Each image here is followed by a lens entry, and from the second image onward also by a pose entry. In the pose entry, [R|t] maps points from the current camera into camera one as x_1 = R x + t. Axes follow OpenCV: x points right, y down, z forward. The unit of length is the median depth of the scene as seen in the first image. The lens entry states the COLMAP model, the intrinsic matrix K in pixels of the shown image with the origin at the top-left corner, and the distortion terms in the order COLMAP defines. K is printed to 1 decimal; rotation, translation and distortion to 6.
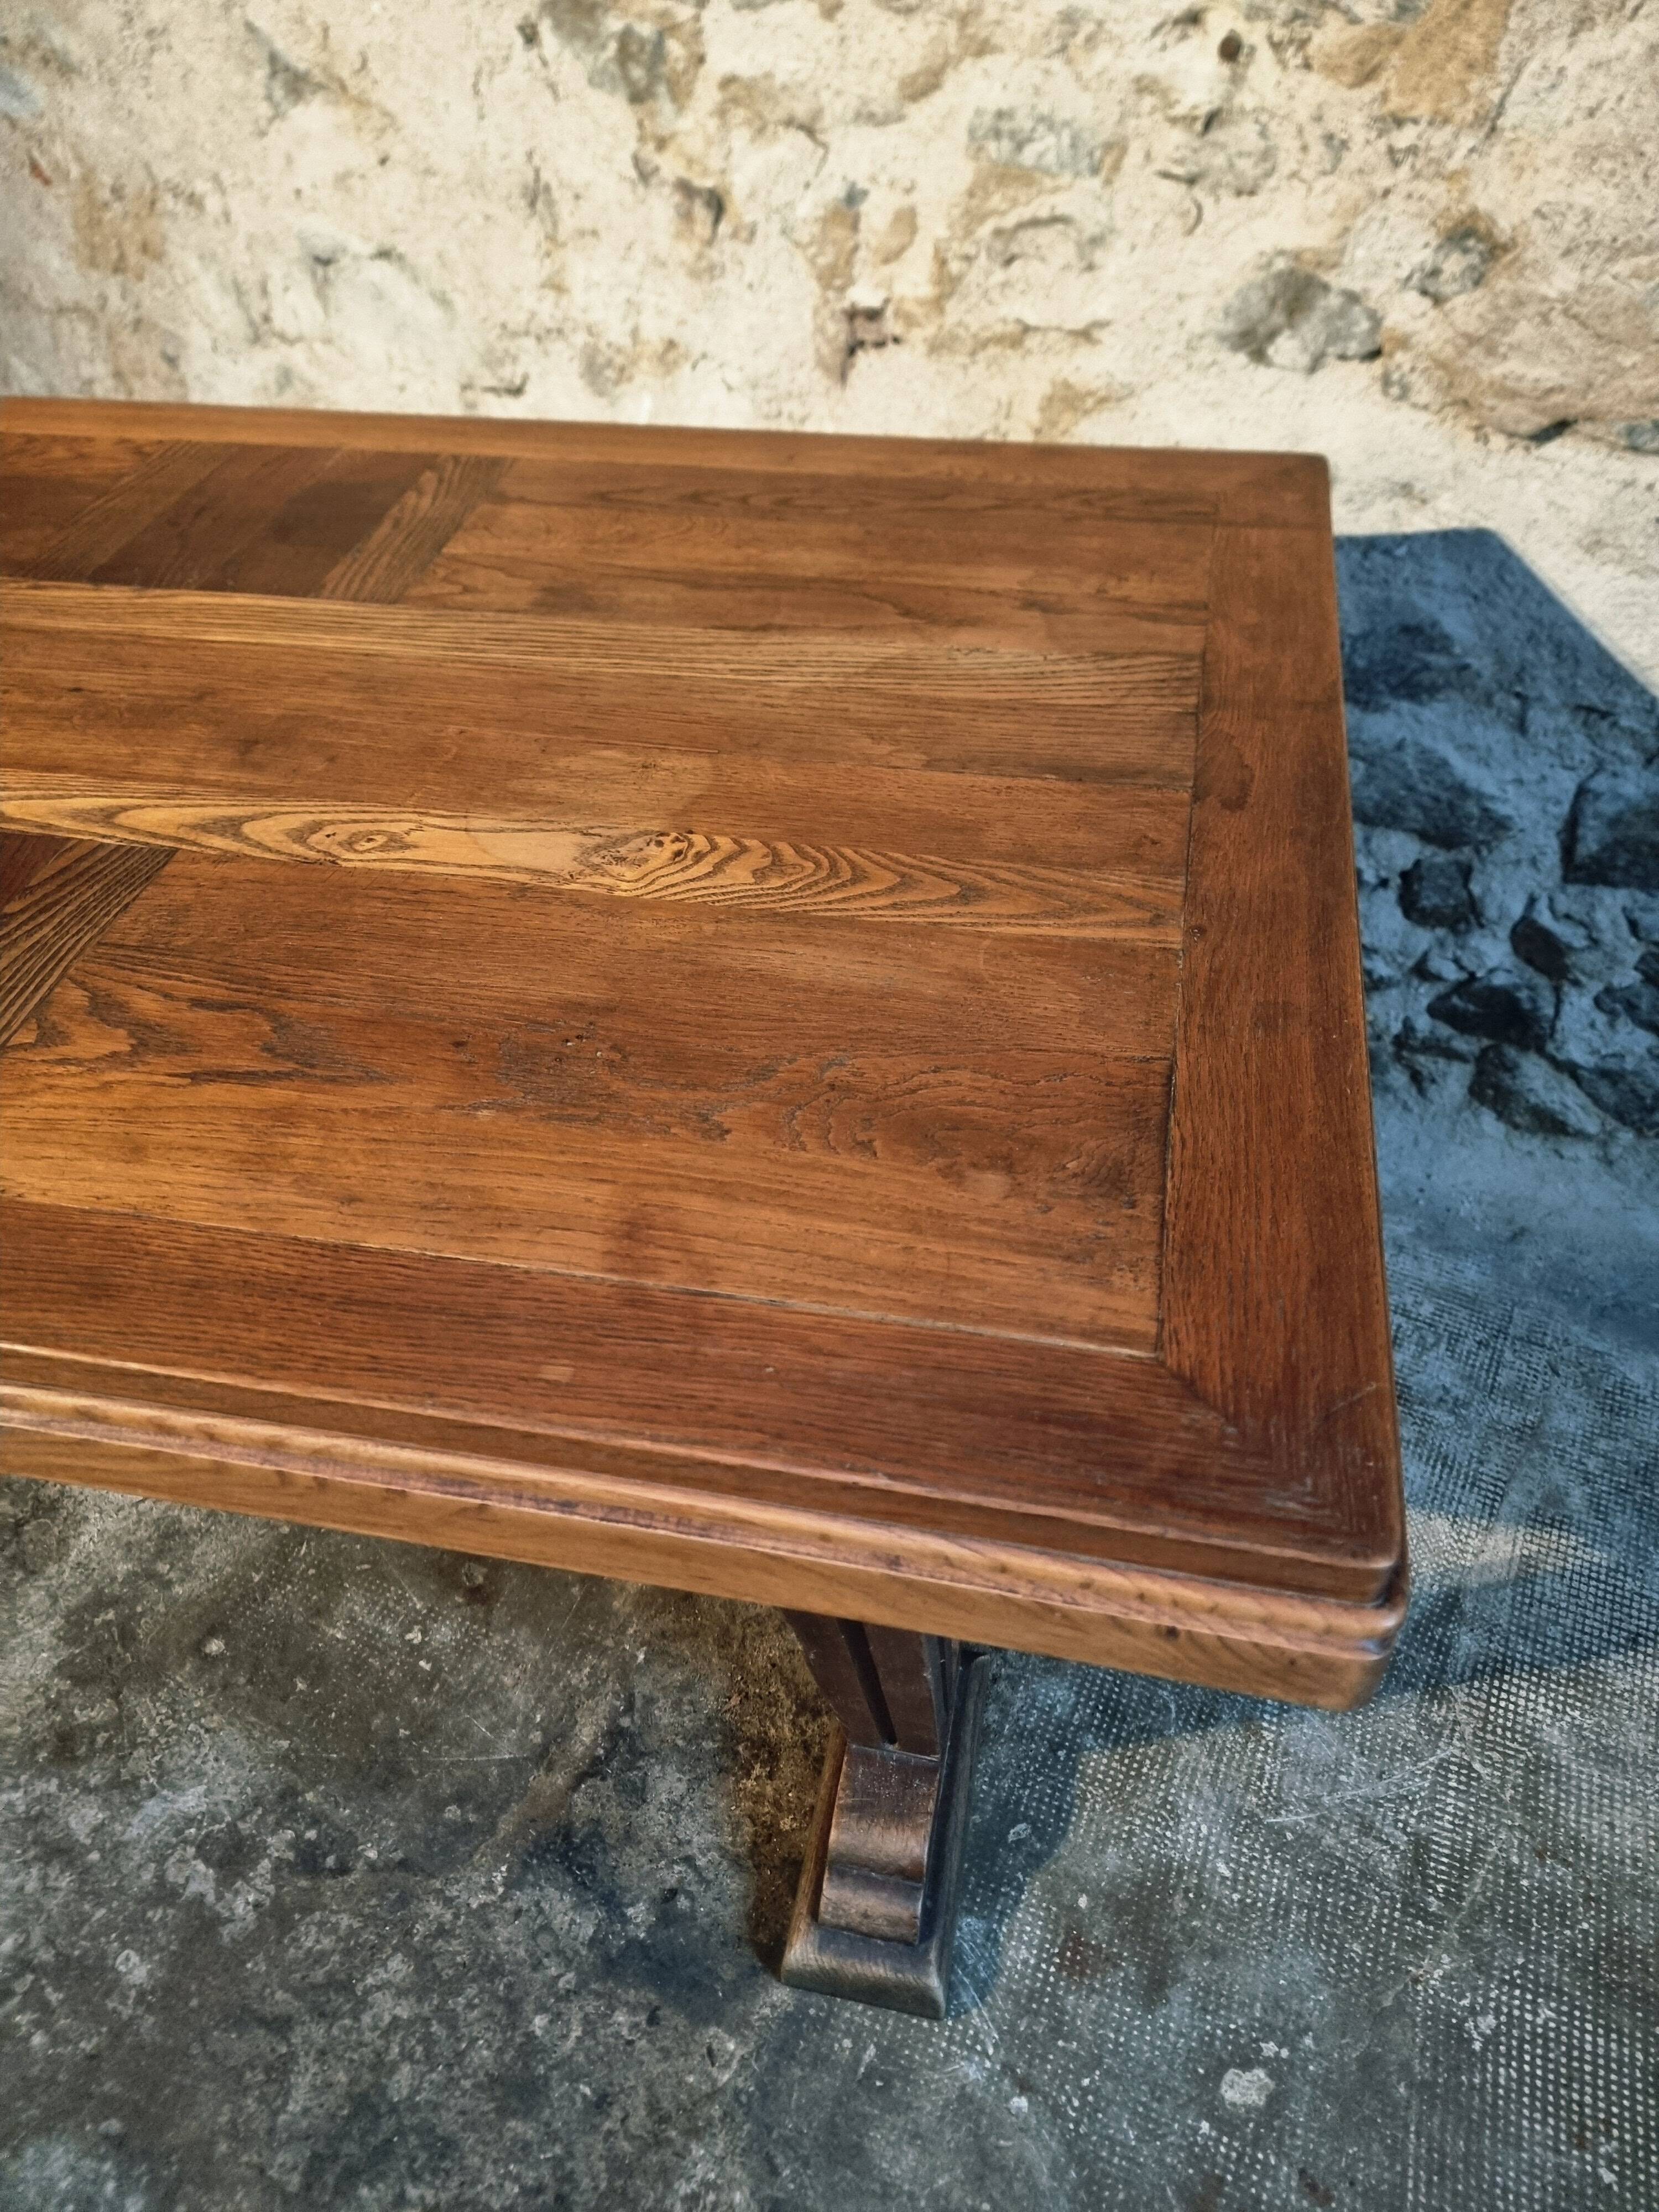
lens RADIAL K [[1542.3, 0, 809.1], [0, 1542.3, 1122.8], [0, 0, 1]] dist [0.070344, -0.070789]
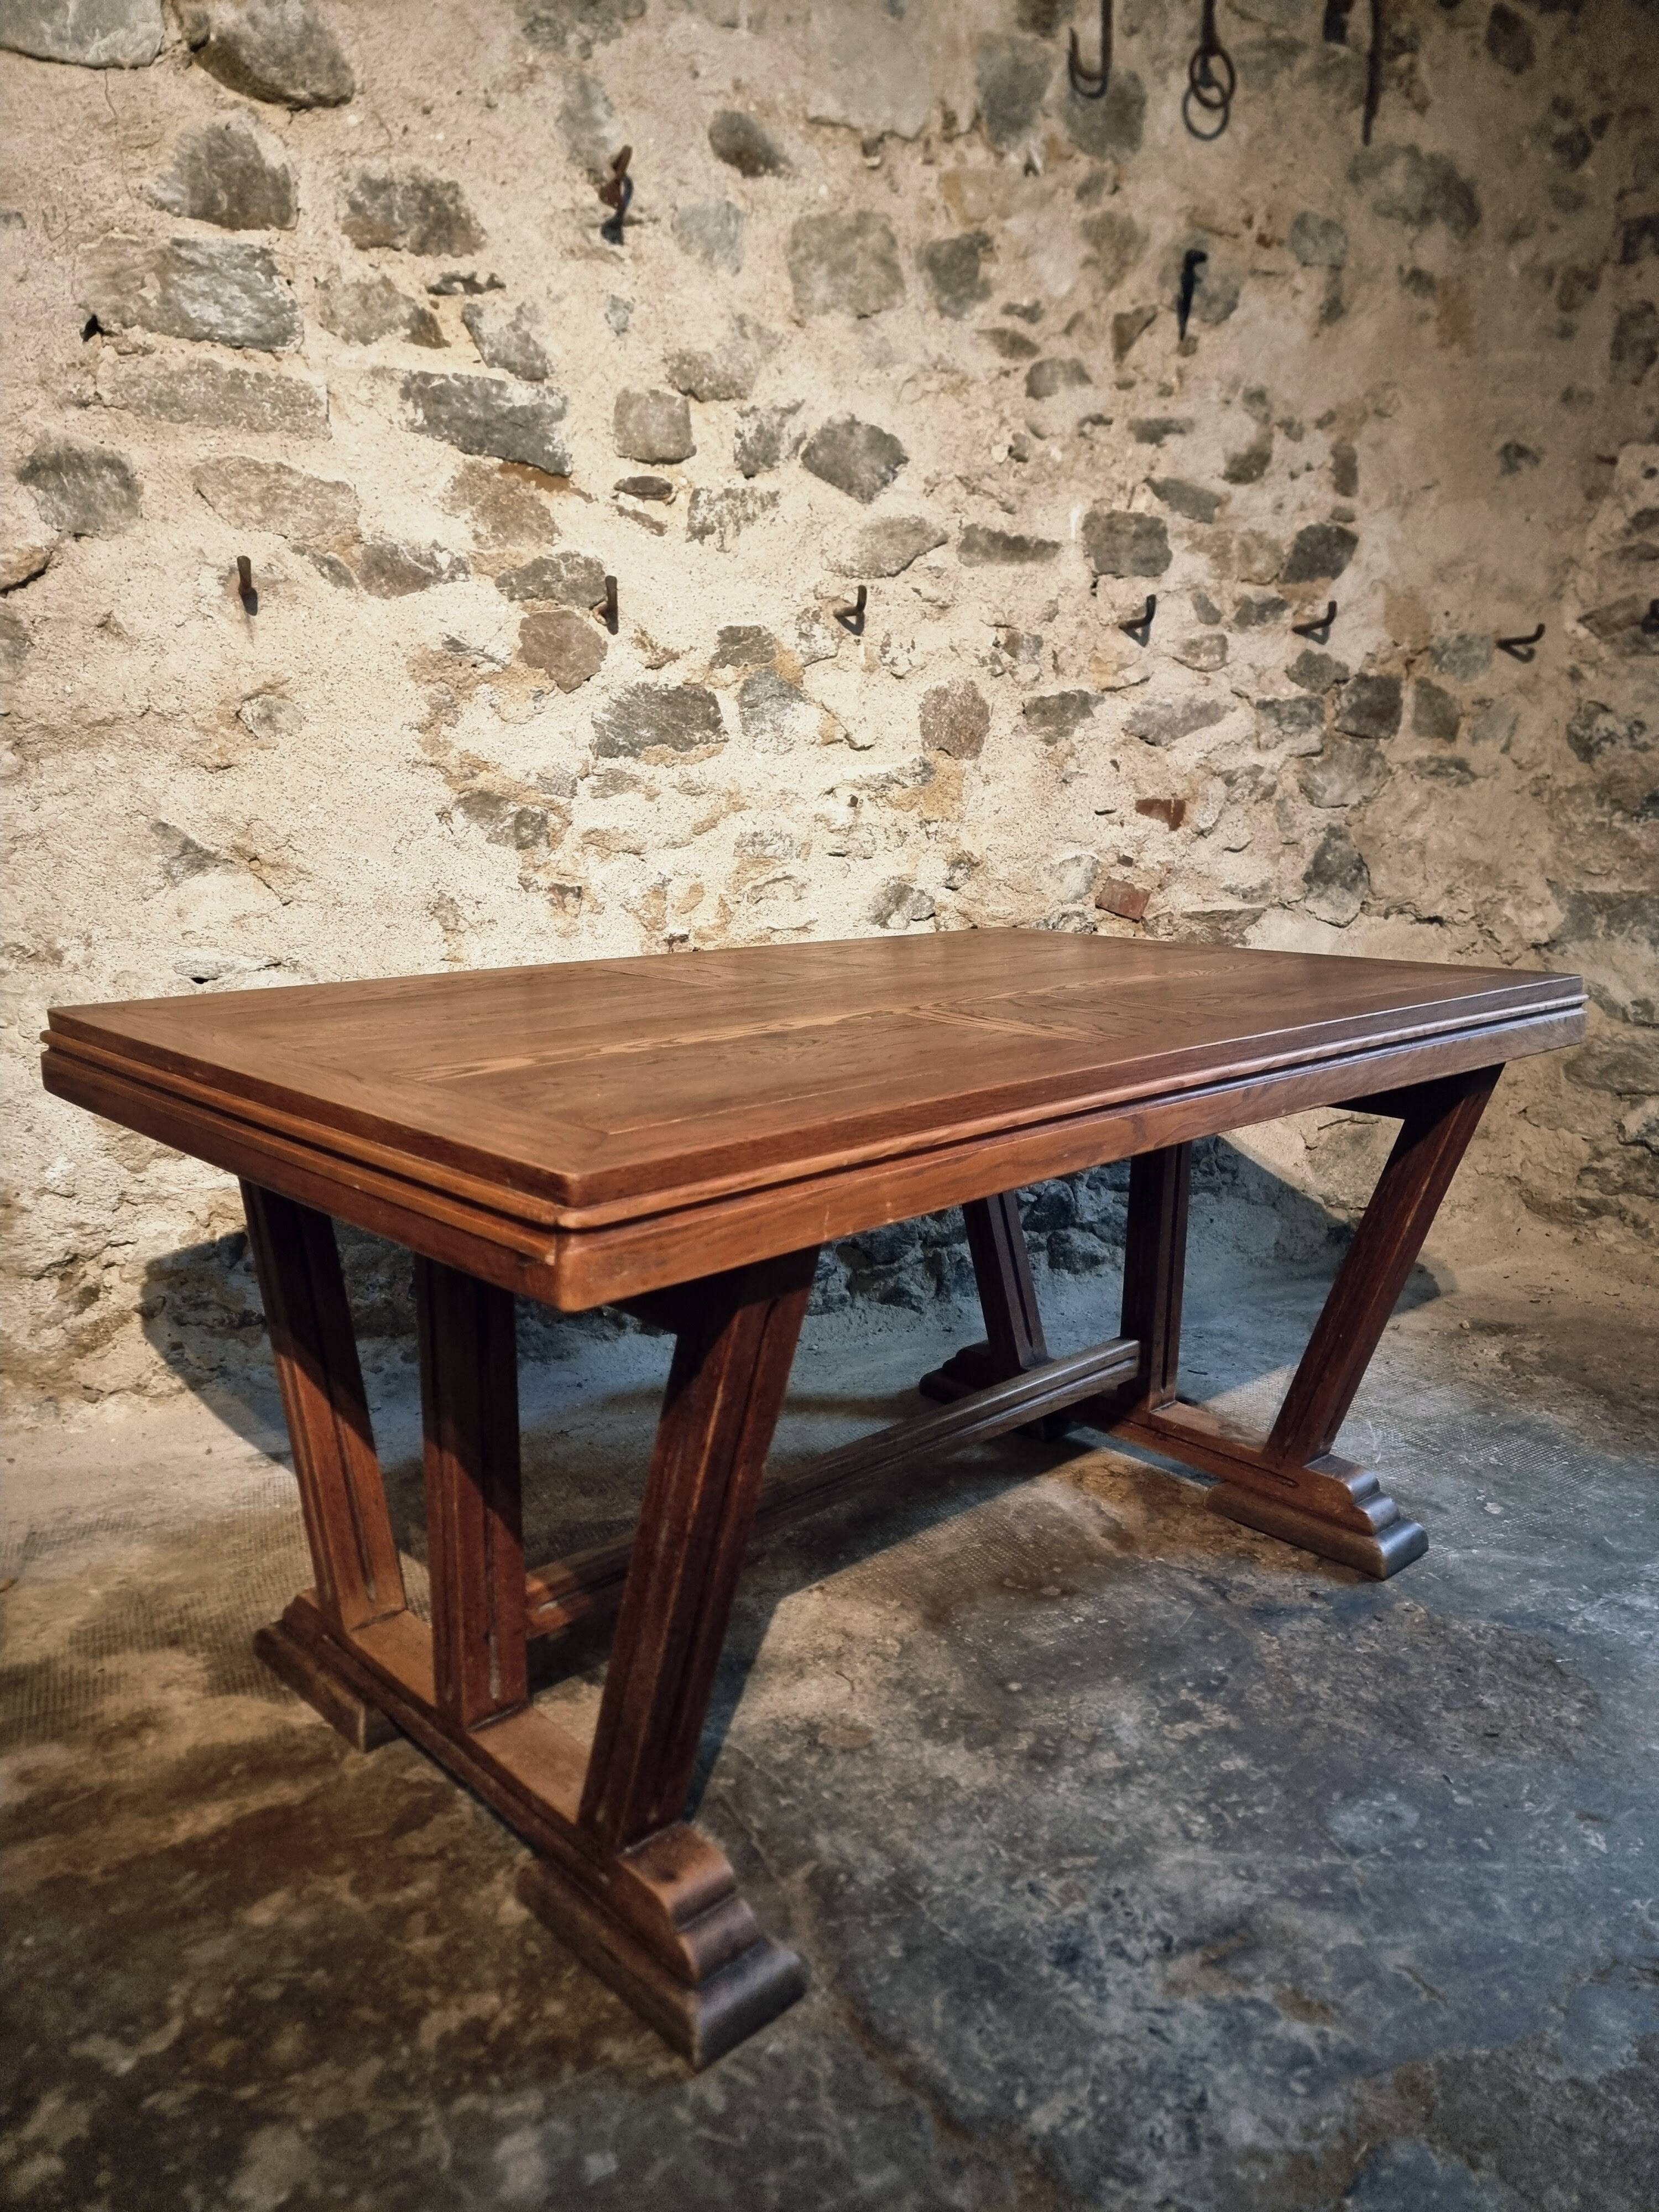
lens RADIAL K [[1529.0, 0, 827.7], [0, 1529.0, 1120.4], [0, 0, 1]] dist [0.072173, -0.070315]
pose [[0.572888, -0.134885, 0.808459, -1.467828], [0.548141, 0.796389, -0.255551, 0.201110], [-0.609378, 0.589552, 0.530177, 0.121967]]
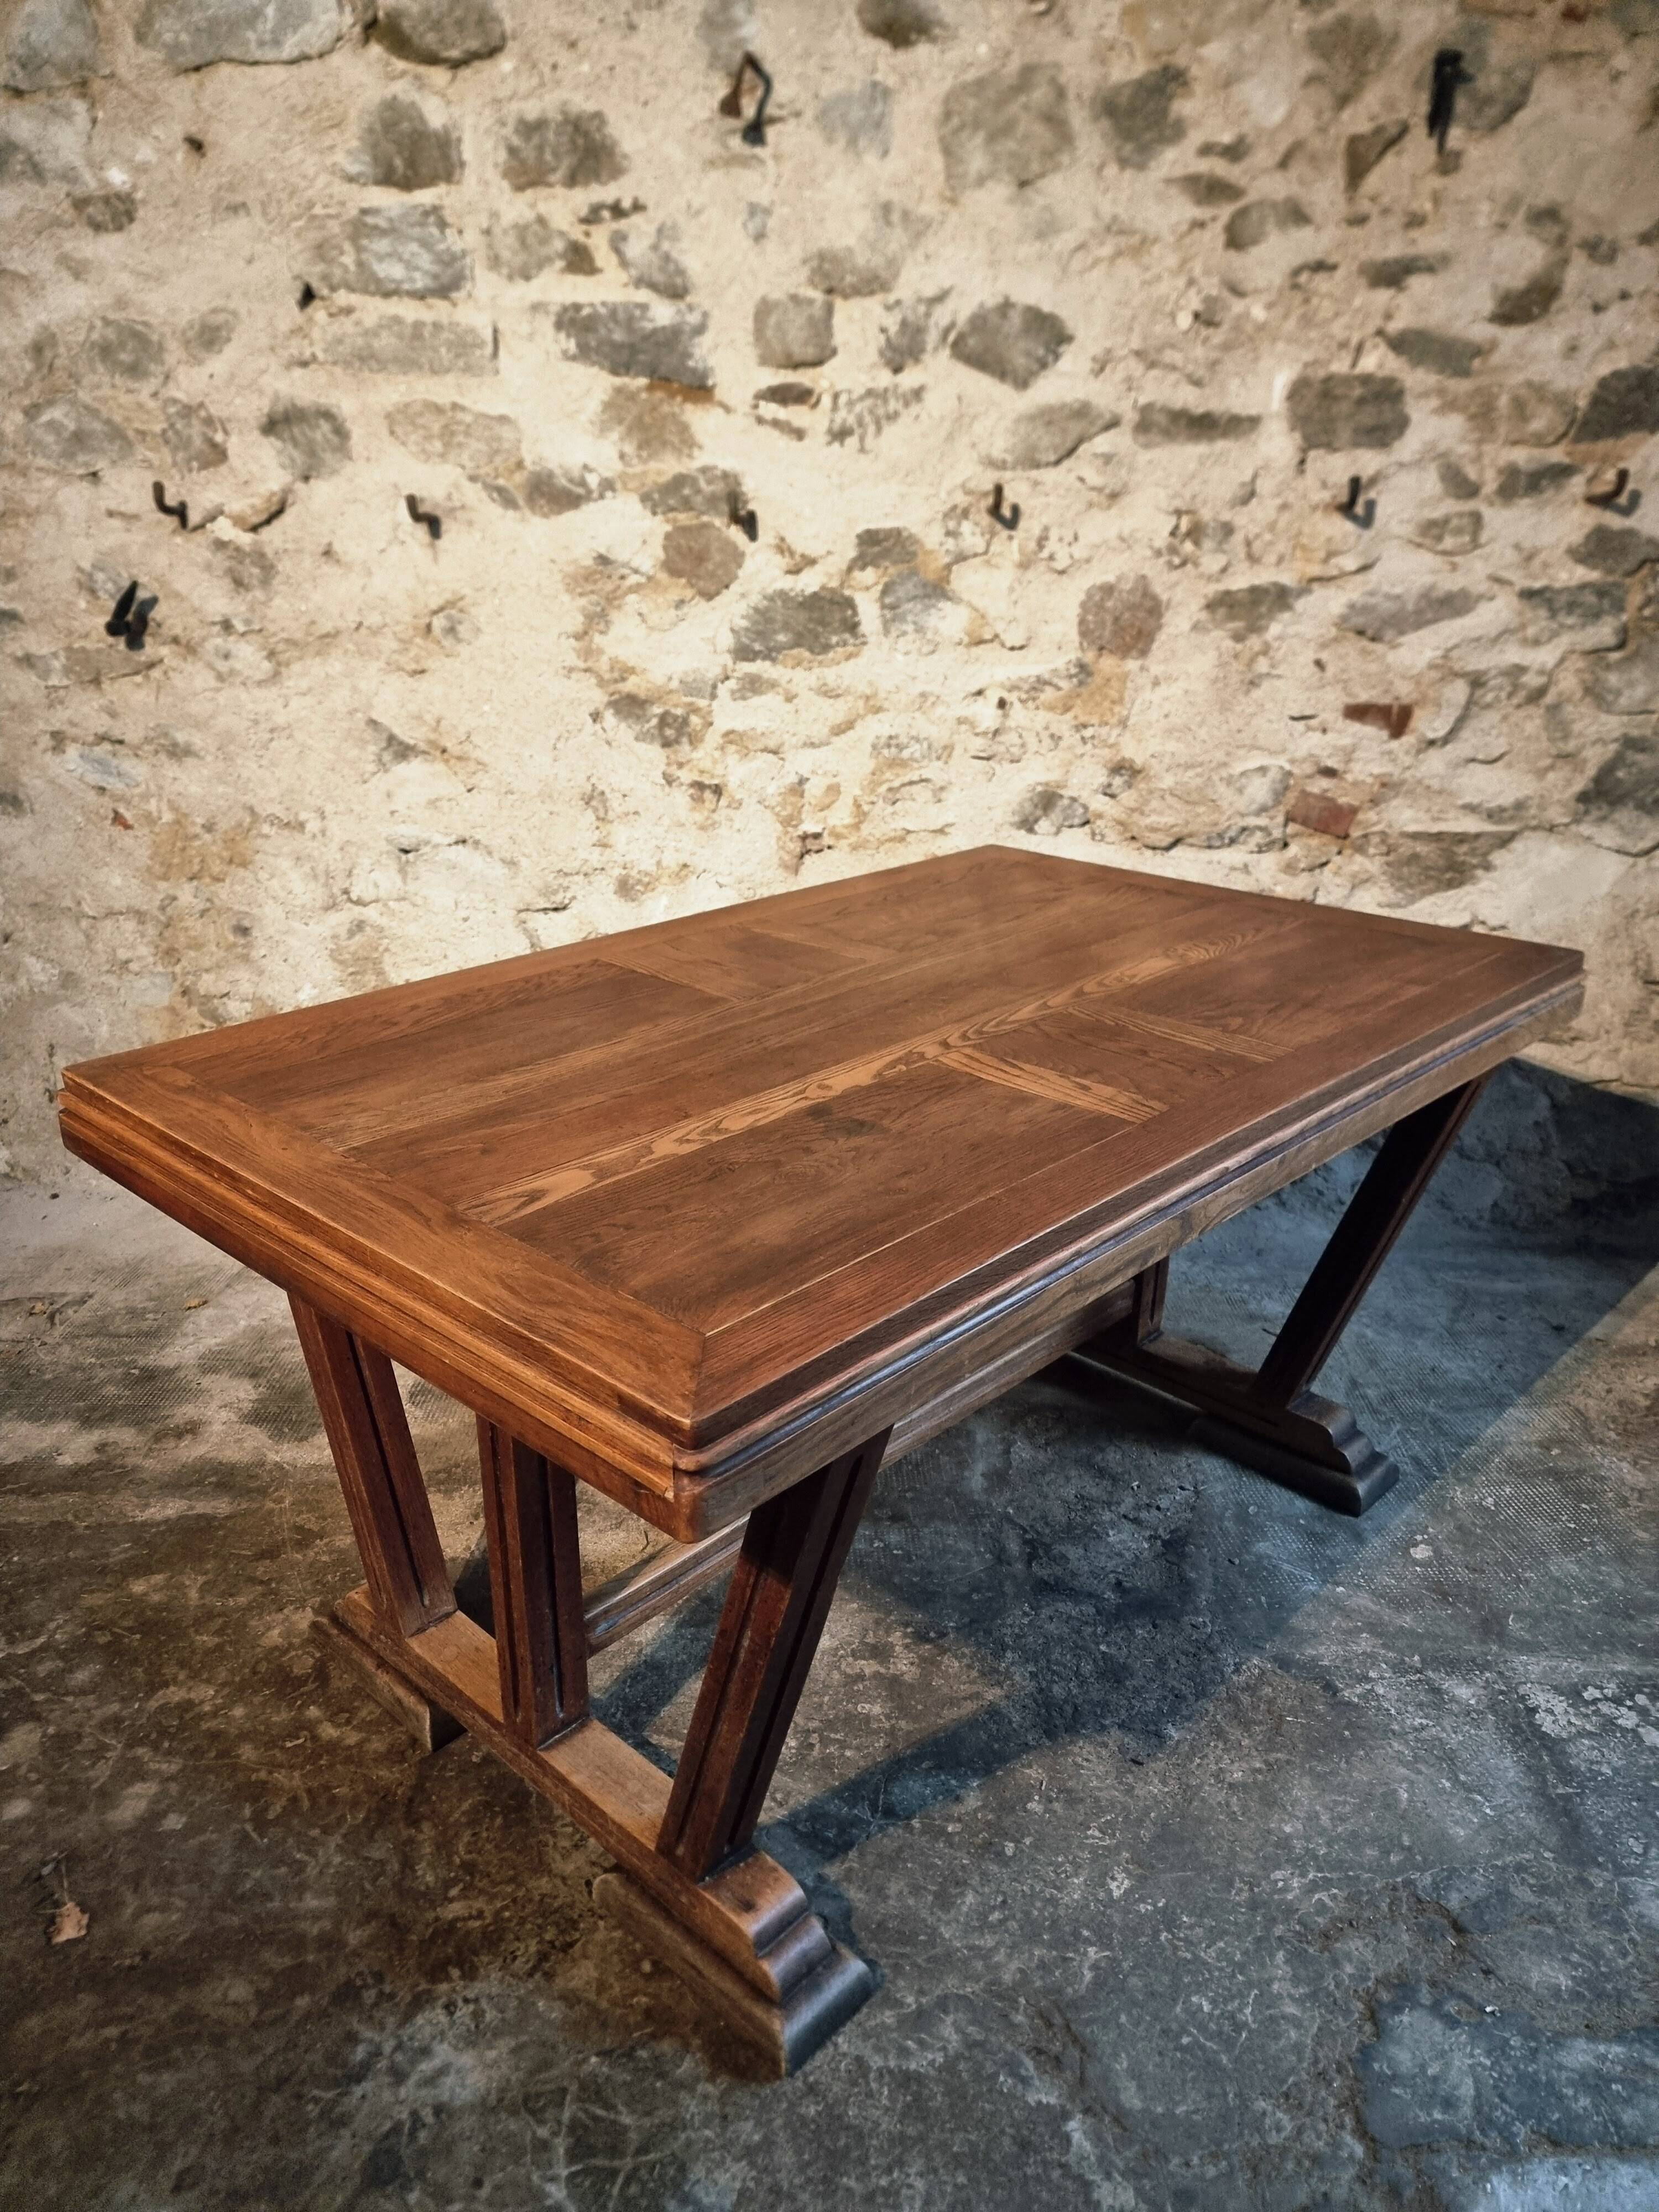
lens RADIAL K [[1538.0, 0, 822.4], [0, 1538.0, 1128.8], [0, 0, 1]] dist [0.062065, -0.062648]
pose [[0.881004, -0.142222, 0.451226, -0.944692], [0.303976, 0.900998, -0.309518, 0.416854], [-0.362534, 0.409848, 0.837015, -0.446866]]
